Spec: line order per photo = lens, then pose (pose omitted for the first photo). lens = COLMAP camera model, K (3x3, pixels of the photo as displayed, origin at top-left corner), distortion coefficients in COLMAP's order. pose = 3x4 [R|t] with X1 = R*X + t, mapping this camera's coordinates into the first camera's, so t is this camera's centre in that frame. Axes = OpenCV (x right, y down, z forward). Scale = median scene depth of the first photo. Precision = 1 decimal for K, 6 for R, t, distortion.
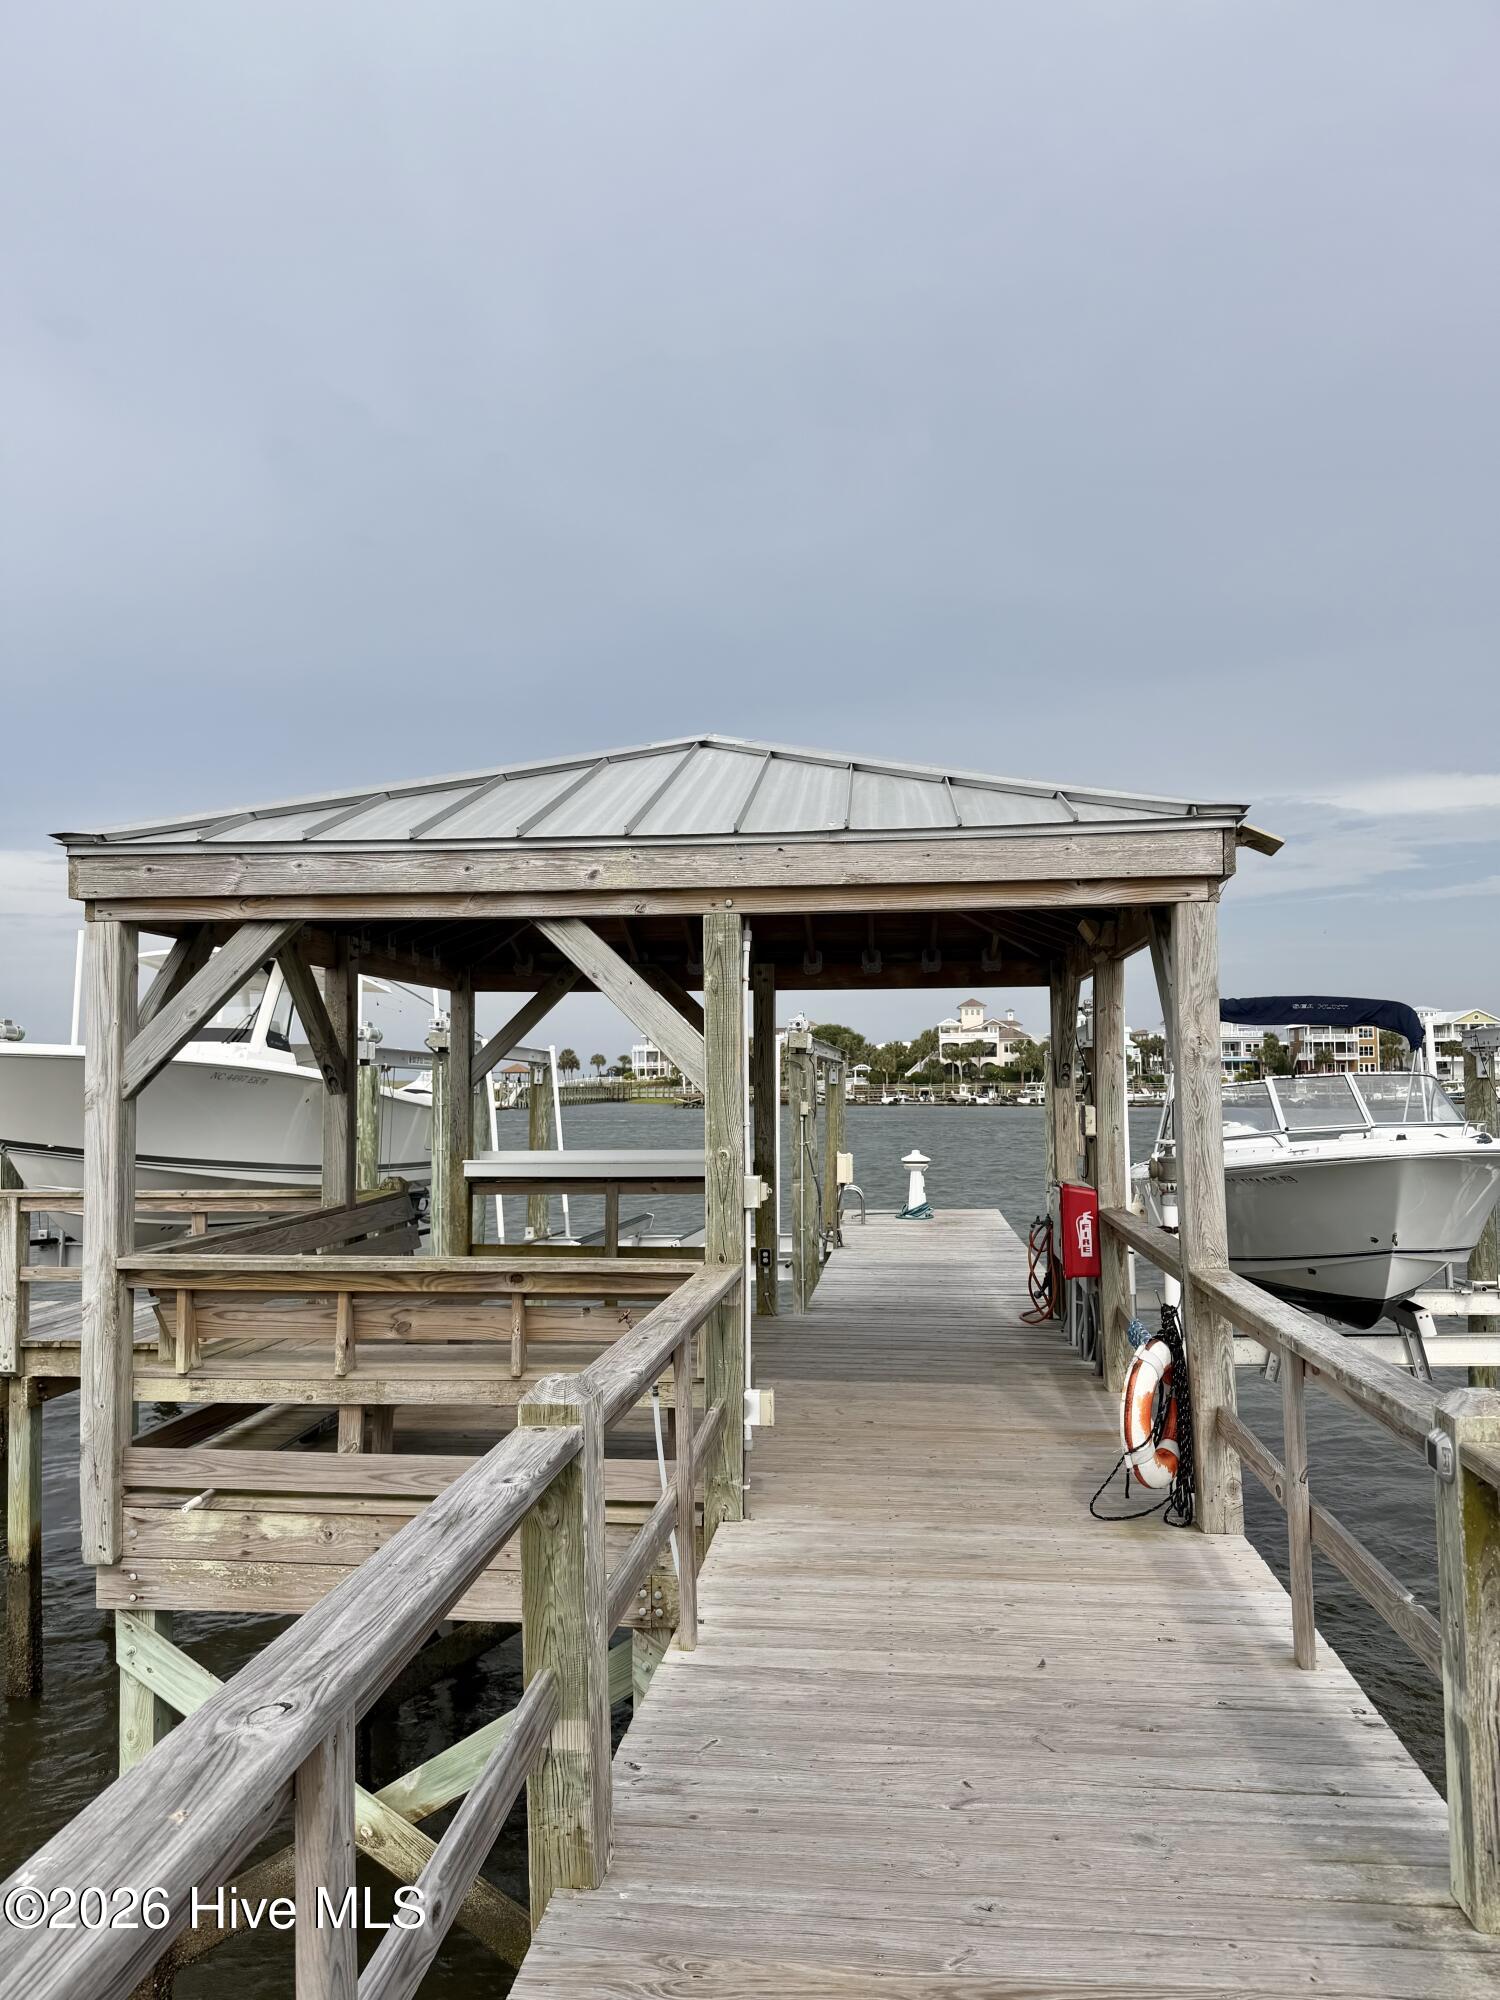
lens RADIAL K [[1366.1, 0, 750.0], [0, 1366.1, 1000.0], [0, 0, 1]] dist [0.046751, -0.001330]
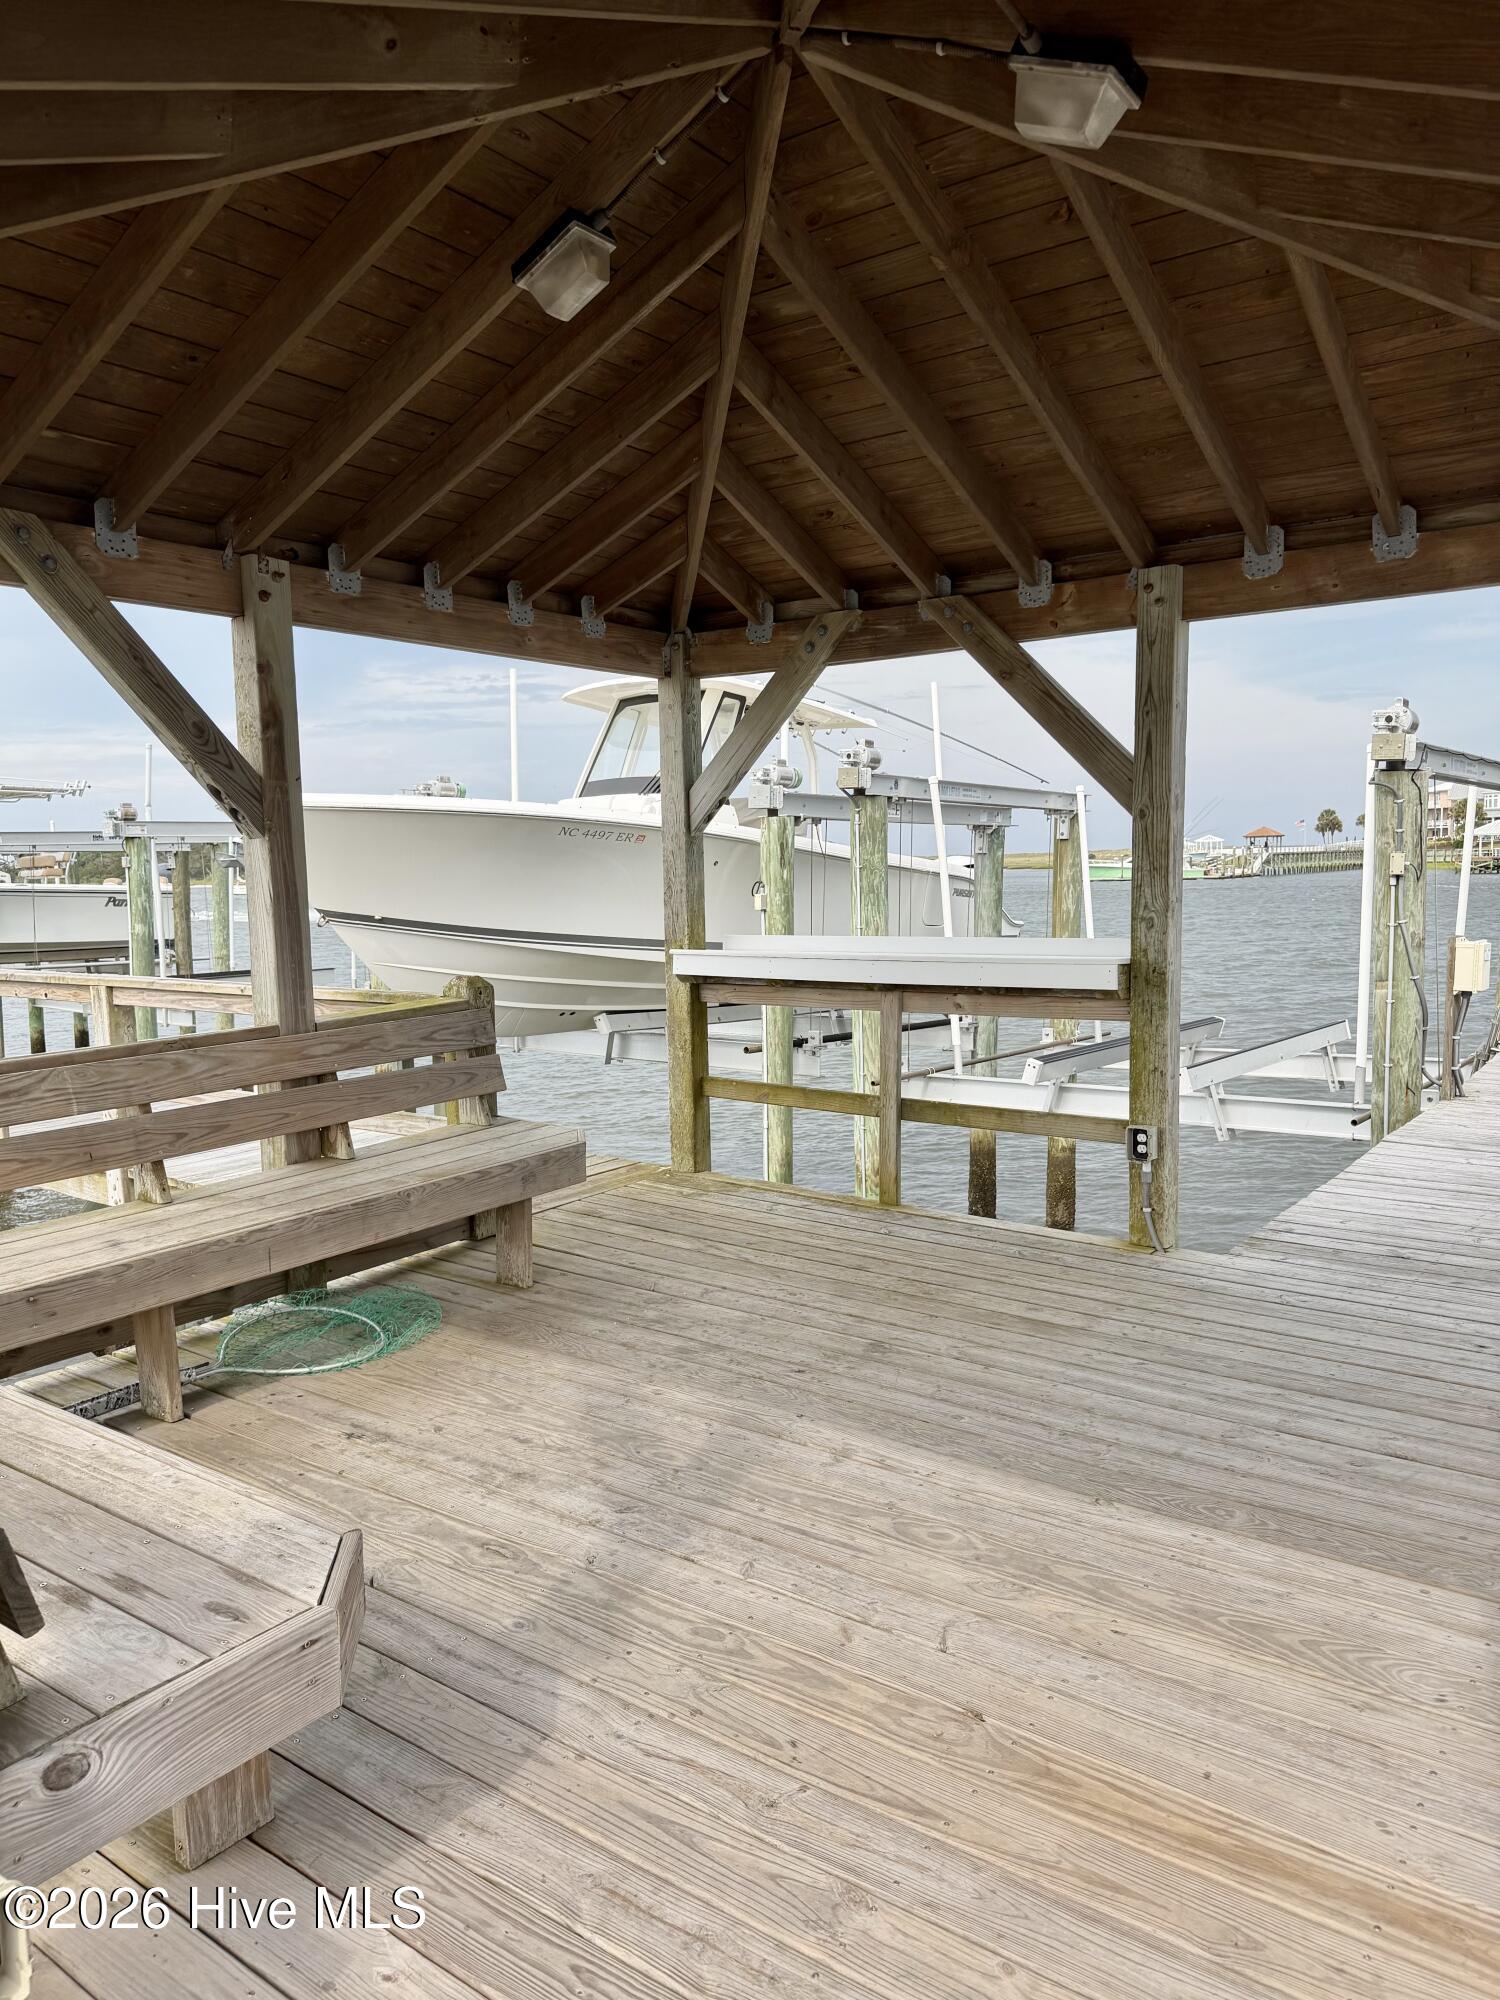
lens RADIAL K [[1366.1, 0, 750.0], [0, 1366.1, 1000.0], [0, 0, 1]] dist [0.046751, -0.001330]
pose [[0.858213, 0.038300, -0.511863, 0.083350], [0.047676, 0.986954, 0.153783, 0.025397], [0.511075, -0.156382, 0.845191, 0.271075]]
